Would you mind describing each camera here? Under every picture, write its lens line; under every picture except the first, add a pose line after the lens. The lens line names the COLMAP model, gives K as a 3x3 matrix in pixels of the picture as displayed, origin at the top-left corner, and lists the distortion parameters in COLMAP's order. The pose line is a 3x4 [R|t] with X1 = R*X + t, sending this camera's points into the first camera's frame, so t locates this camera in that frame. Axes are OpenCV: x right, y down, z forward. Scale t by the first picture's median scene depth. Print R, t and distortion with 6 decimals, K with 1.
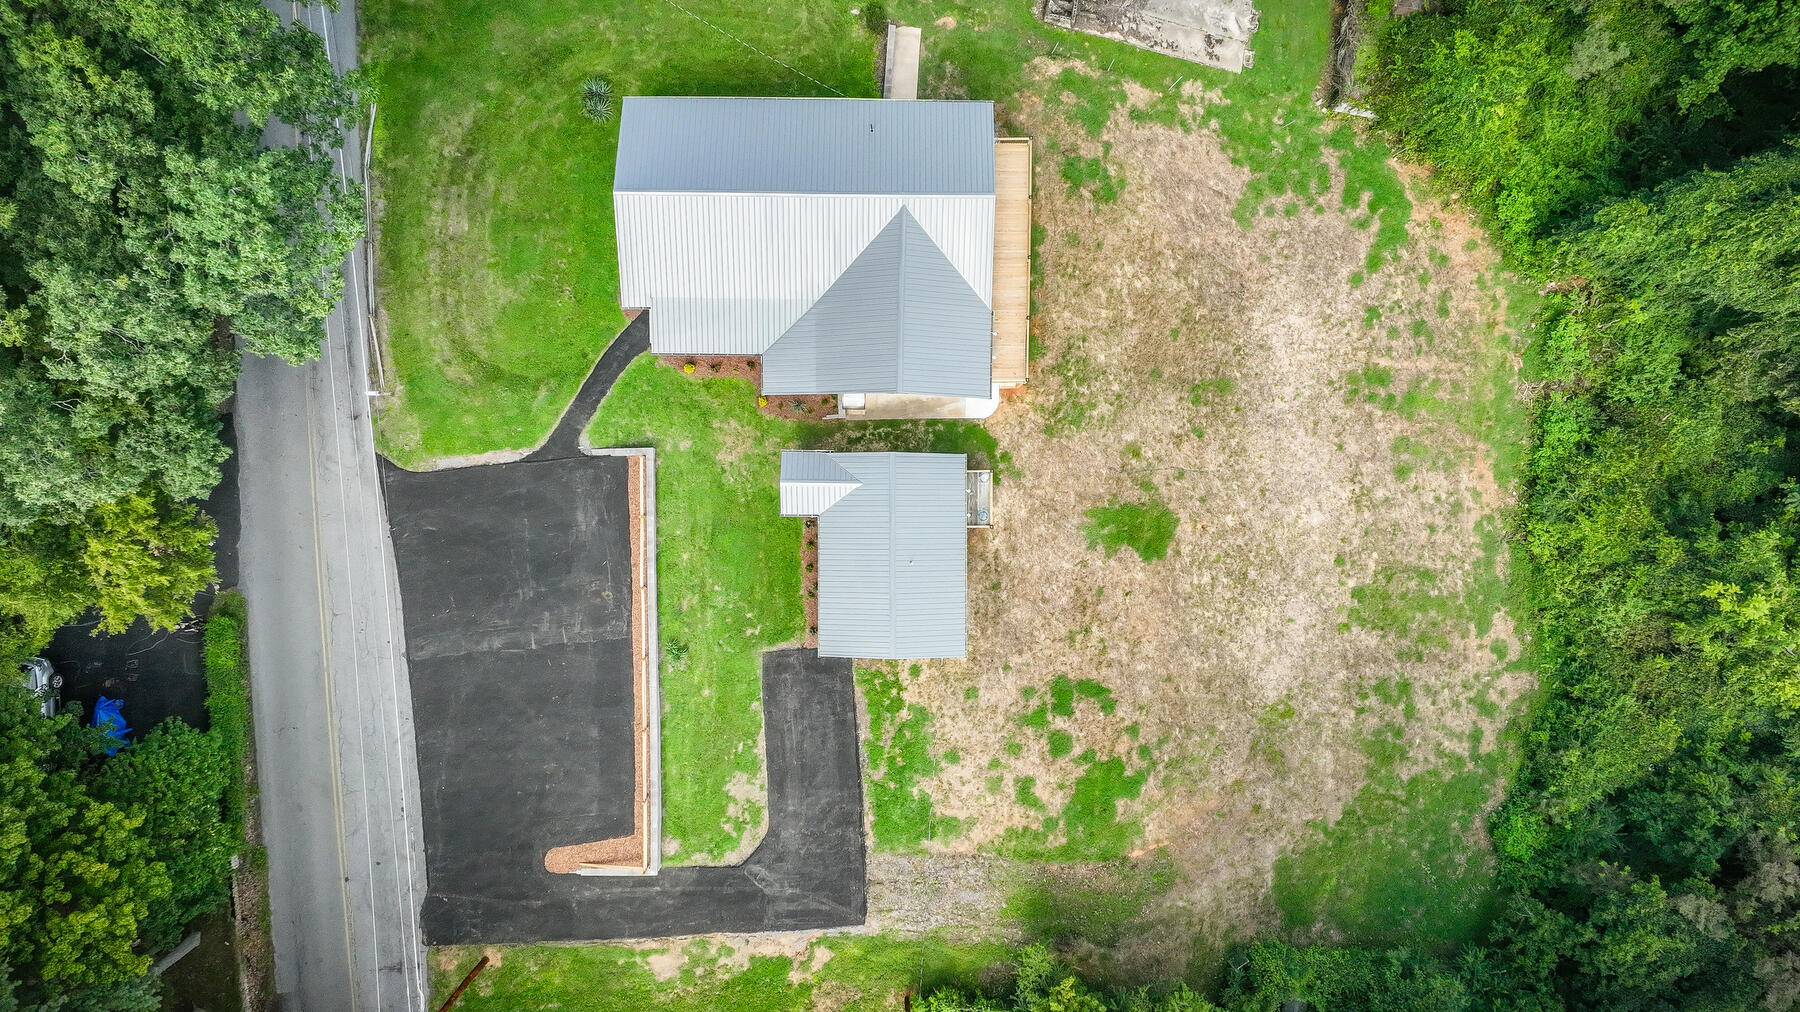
lens RADIAL K [[1265.7, 0, 905.2], [0, 1265.7, 496.6], [0, 0, 1]] dist [-0.000574, 0.012777]
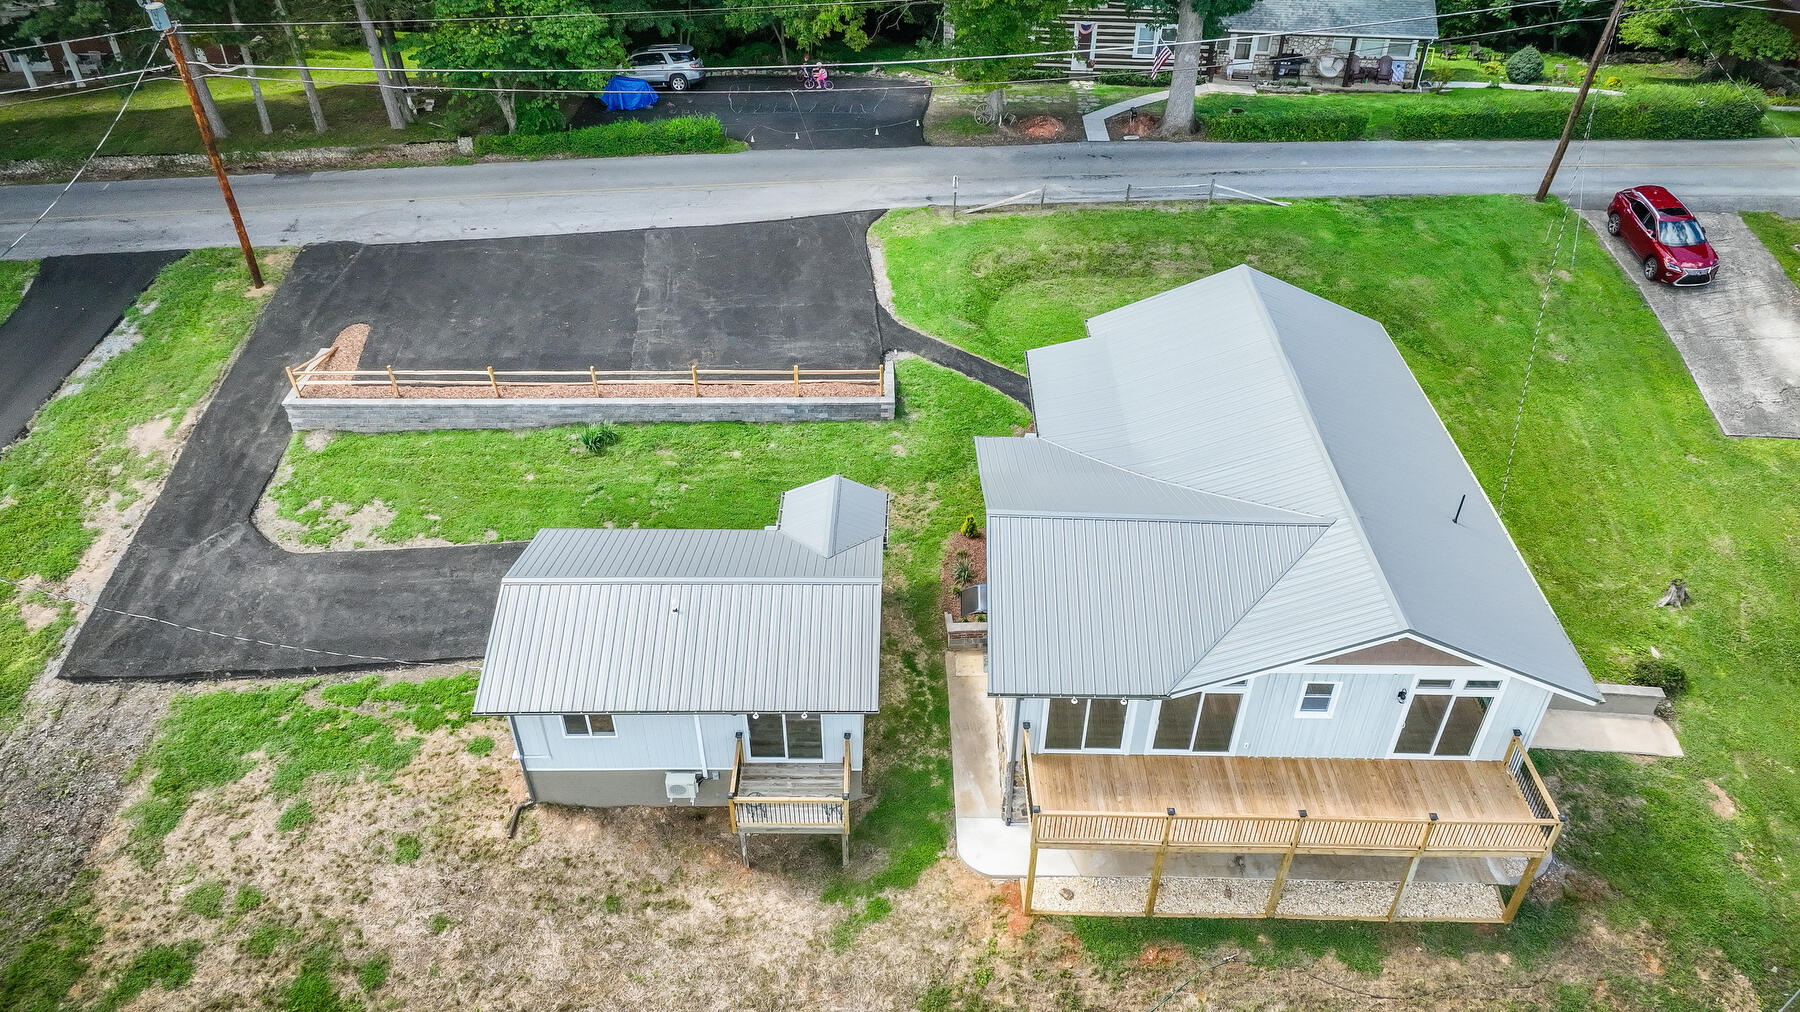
lens RADIAL K [[1265.7, 0, 900.6], [0, 1265.7, 499.3], [0, 0, 1]] dist [-0.000574, 0.012777]
pose [[0.000289, 0.594235, -0.804292, 0.371704], [-0.999987, -0.003892, -0.003234, -0.037173], [-0.005052, 0.804282, 0.594226, 0.587414]]
